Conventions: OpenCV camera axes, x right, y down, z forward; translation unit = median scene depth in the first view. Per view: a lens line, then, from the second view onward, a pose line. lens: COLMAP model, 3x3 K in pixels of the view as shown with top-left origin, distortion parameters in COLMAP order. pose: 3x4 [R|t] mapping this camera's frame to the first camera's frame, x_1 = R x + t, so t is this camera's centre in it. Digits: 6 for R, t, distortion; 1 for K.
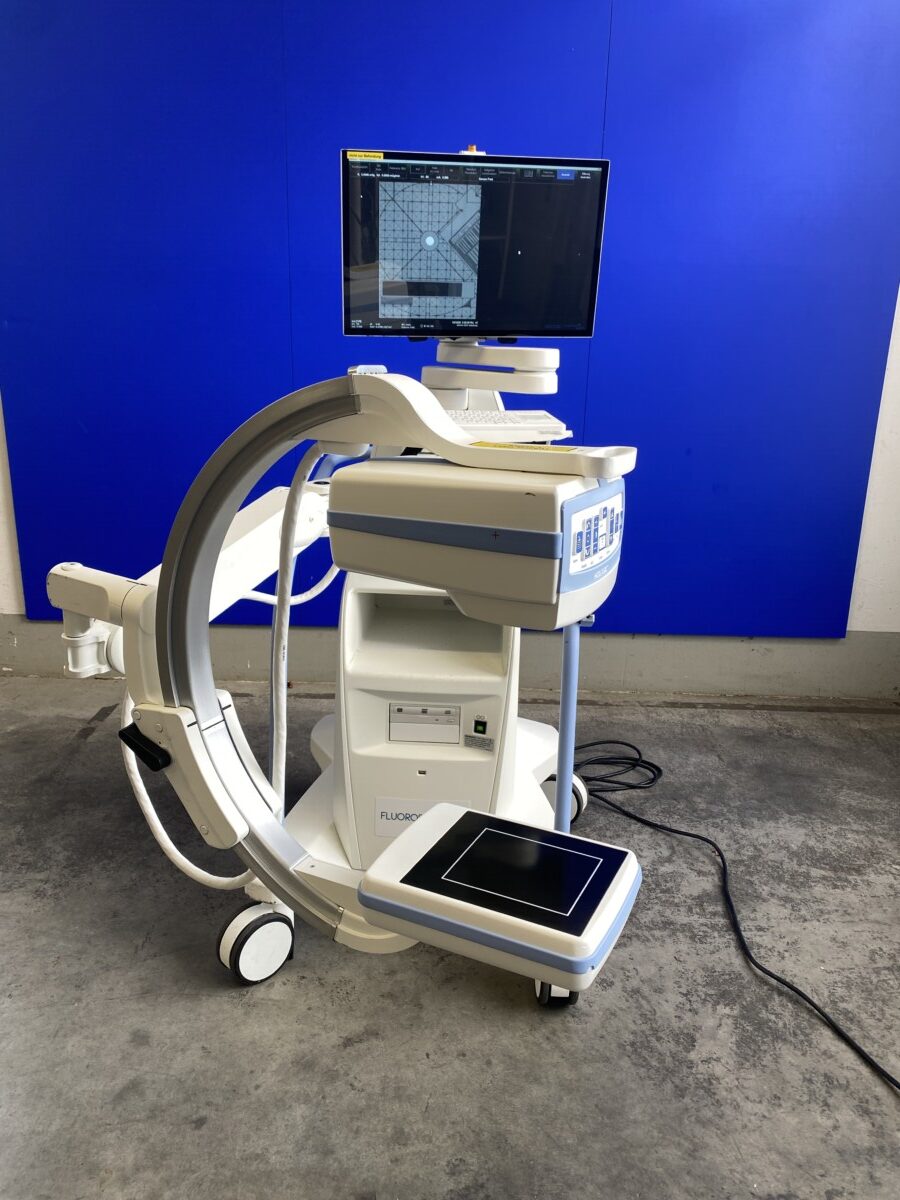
lens RADIAL K [[887.9, 0, 454.7], [0, 887.9, 590.6], [0, 0, 1]] dist [0.008330, -0.002036]
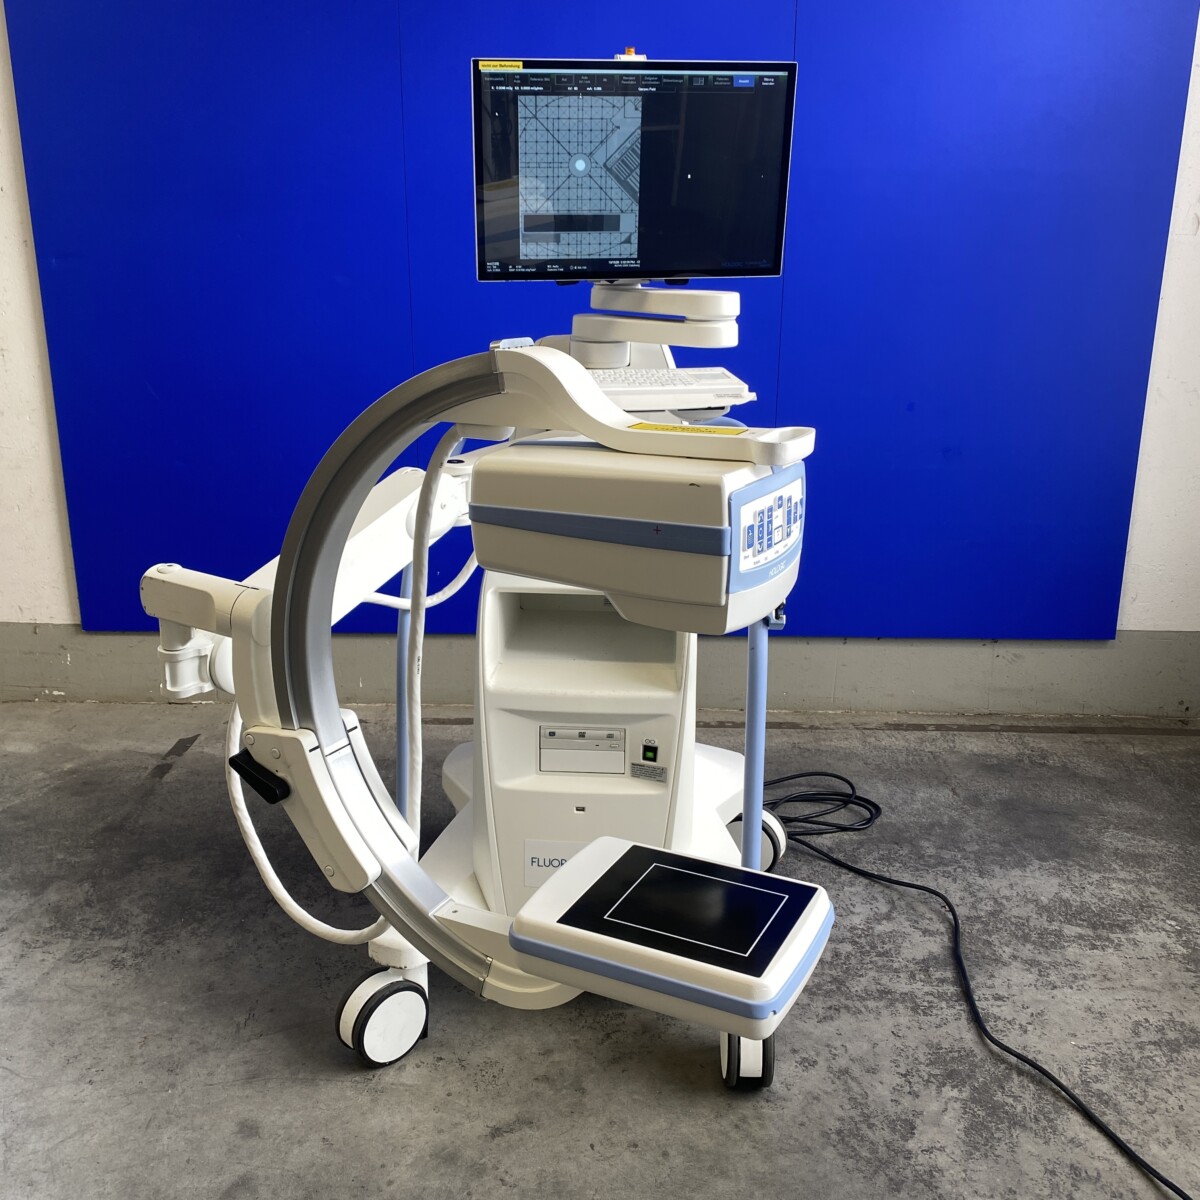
lens RADIAL K [[1181.7, 0, 602.5], [0, 1181.7, 591.9], [0, 0, 1]] dist [0.007646, 0.000985]
pose [[0.999775, -0.014630, -0.015358, 0.003652], [0.014731, 0.999870, 0.006534, -0.003926], [0.015260, -0.006759, 0.999861, -0.095820]]
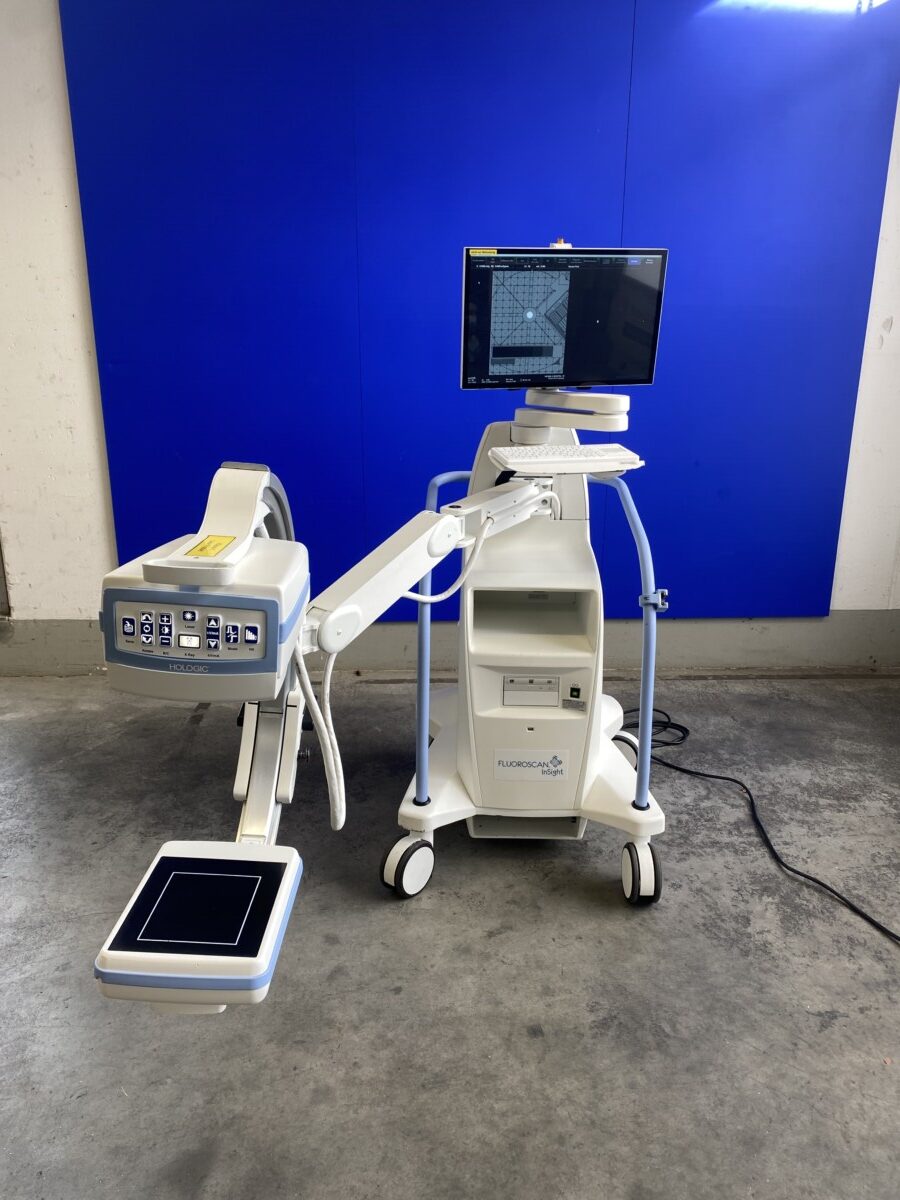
lens RADIAL K [[883.6, 0, 462.0], [0, 883.6, 602.4], [0, 0, 1]] dist [0.012562, -0.006243]
pose [[0.997930, -0.033152, 0.055098, -0.200536], [0.032147, 0.999302, 0.019029, -0.005504], [-0.055691, -0.017218, 0.998300, -0.265598]]
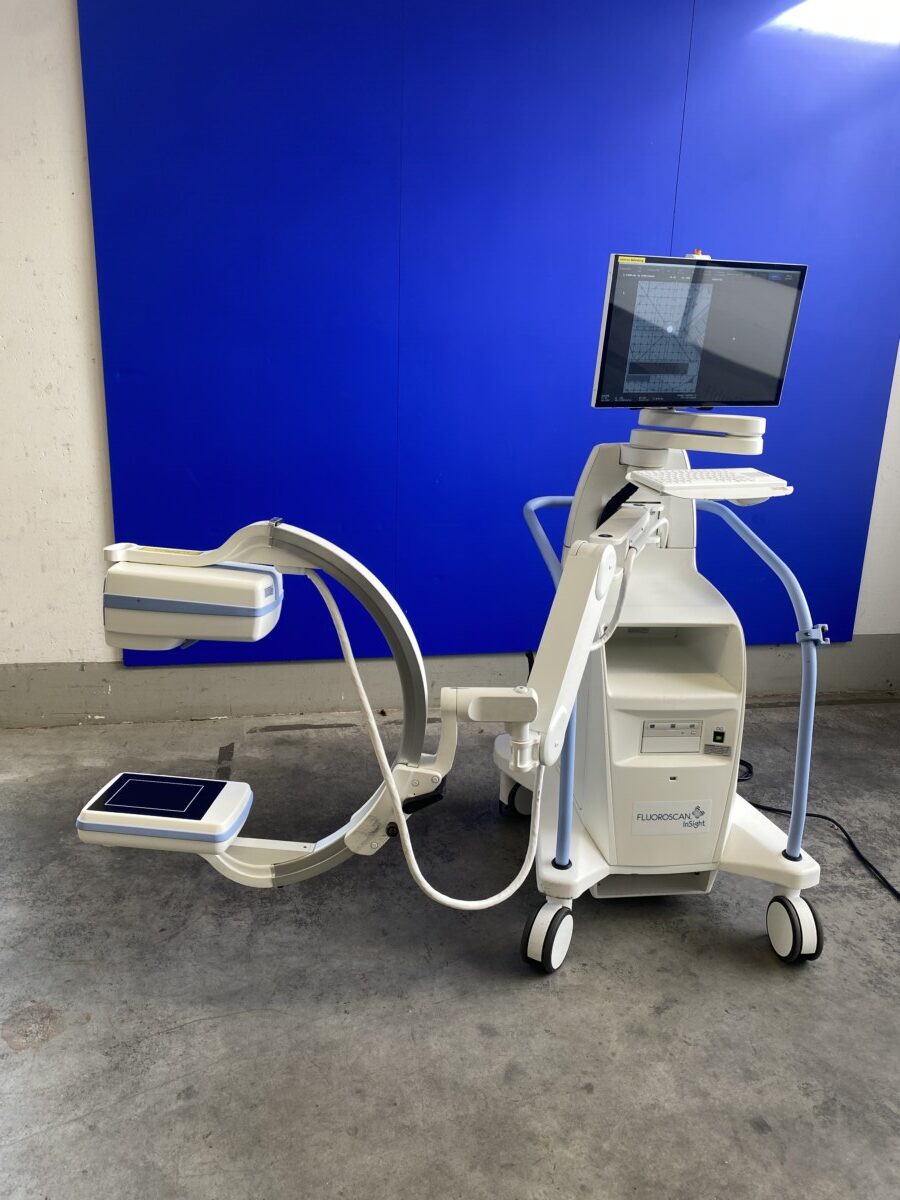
lens RADIAL K [[884.6, 0, 453.6], [0, 884.6, 603.8], [0, 0, 1]] dist [0.012744, -0.006075]
pose [[0.979925, -0.045600, 0.194083, -0.542474], [0.045846, 0.998943, 0.003230, -0.043001], [-0.194025, 0.005733, 0.980980, -0.095791]]
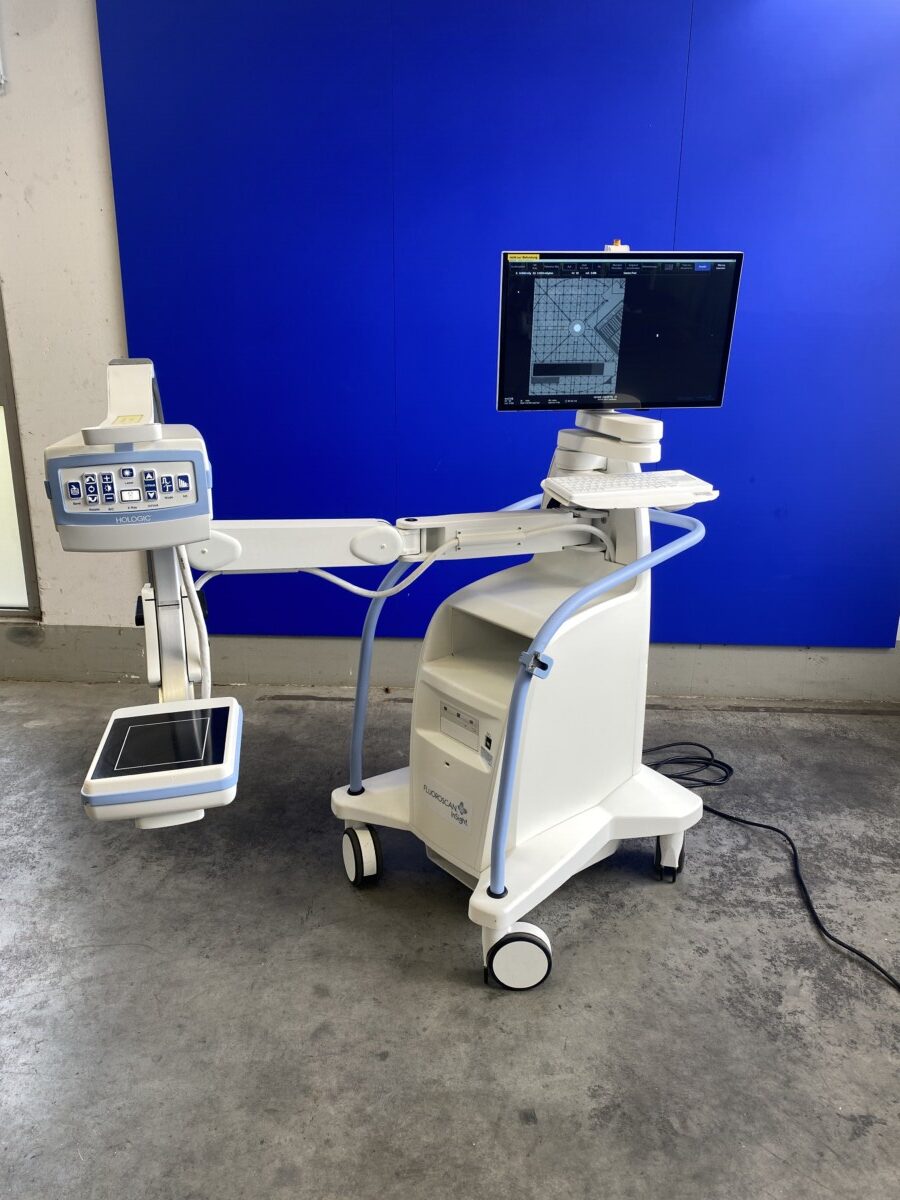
lens RADIAL K [[883.6, 0, 462.0], [0, 883.6, 602.4], [0, 0, 1]] dist [0.012562, -0.006243]
pose [[0.999727, -0.003469, -0.023105, -0.121029], [0.003936, 0.999789, 0.020185, -0.046567], [0.023030, -0.020271, 0.999529, -0.176377]]
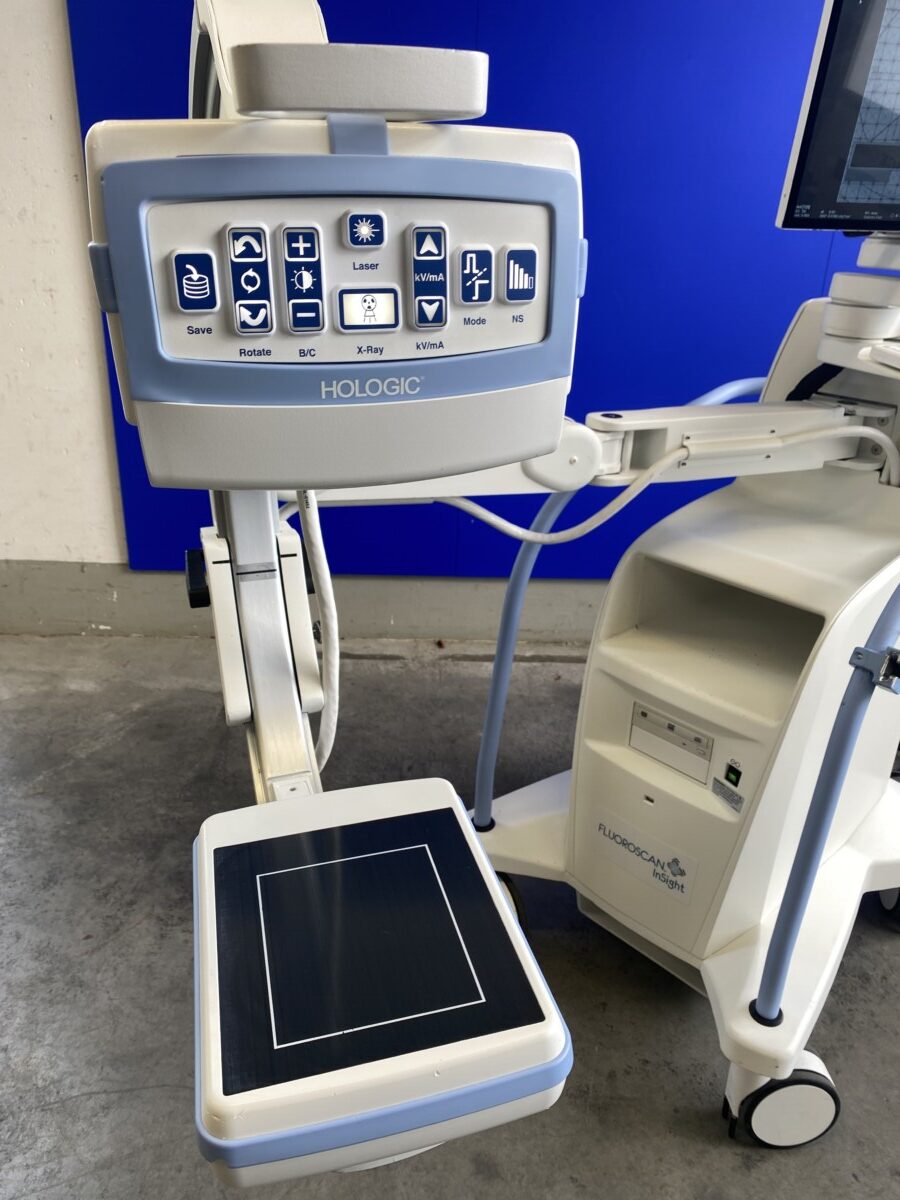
lens RADIAL K [[883.6, 0, 462.0], [0, 883.6, 602.4], [0, 0, 1]] dist [0.012562, -0.006243]
pose [[0.998511, -0.005333, 0.054291, -0.379102], [-0.001438, 0.992293, 0.123908, -0.072028], [-0.054533, -0.123801, 0.990807, 0.275329]]
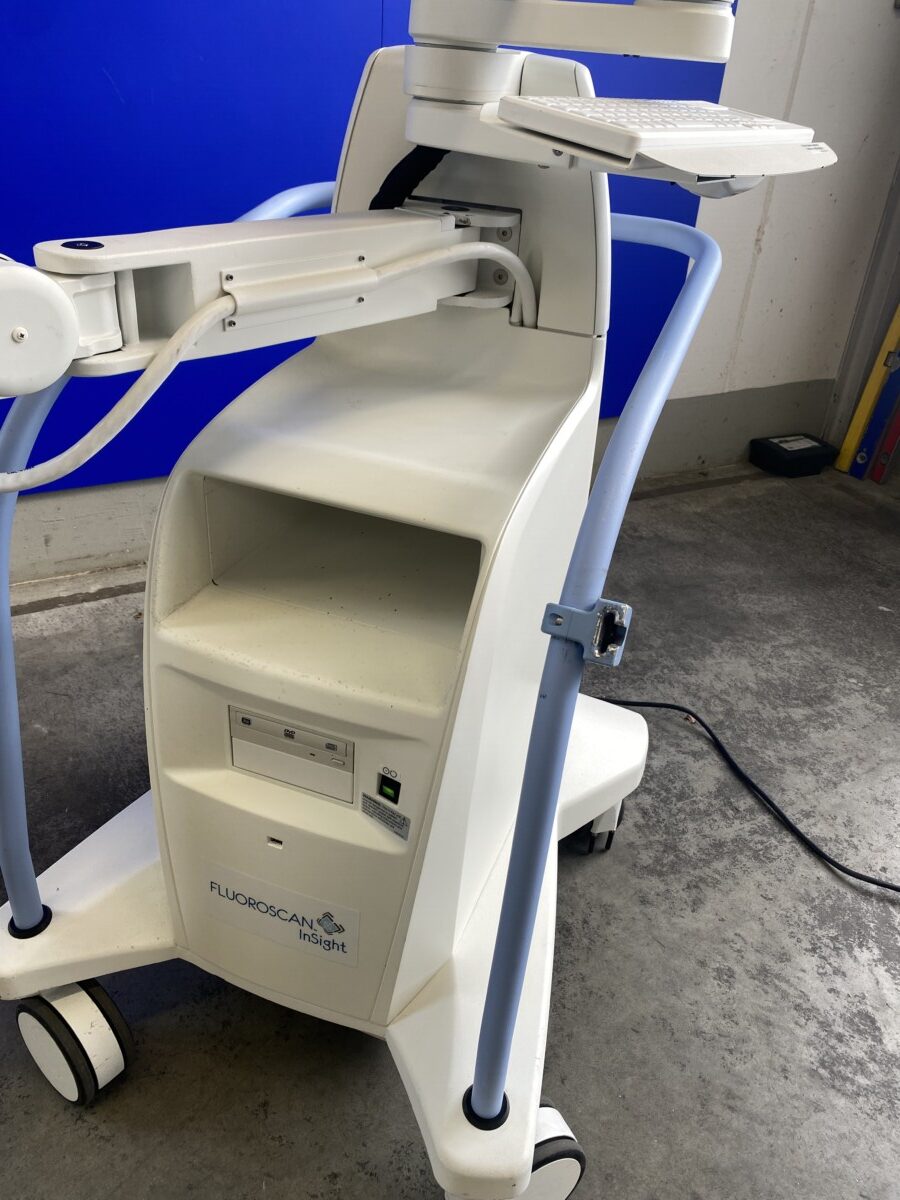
lens RADIAL K [[893.3, 0, 444.1], [0, 893.3, 582.9], [0, 0, 1]] dist [0.058739, -0.080034]
pose [[0.880332, -0.209184, 0.425743, -0.277949], [0.092146, 0.955830, 0.279103, -0.087151], [-0.465321, -0.206473, 0.860723, 0.550356]]
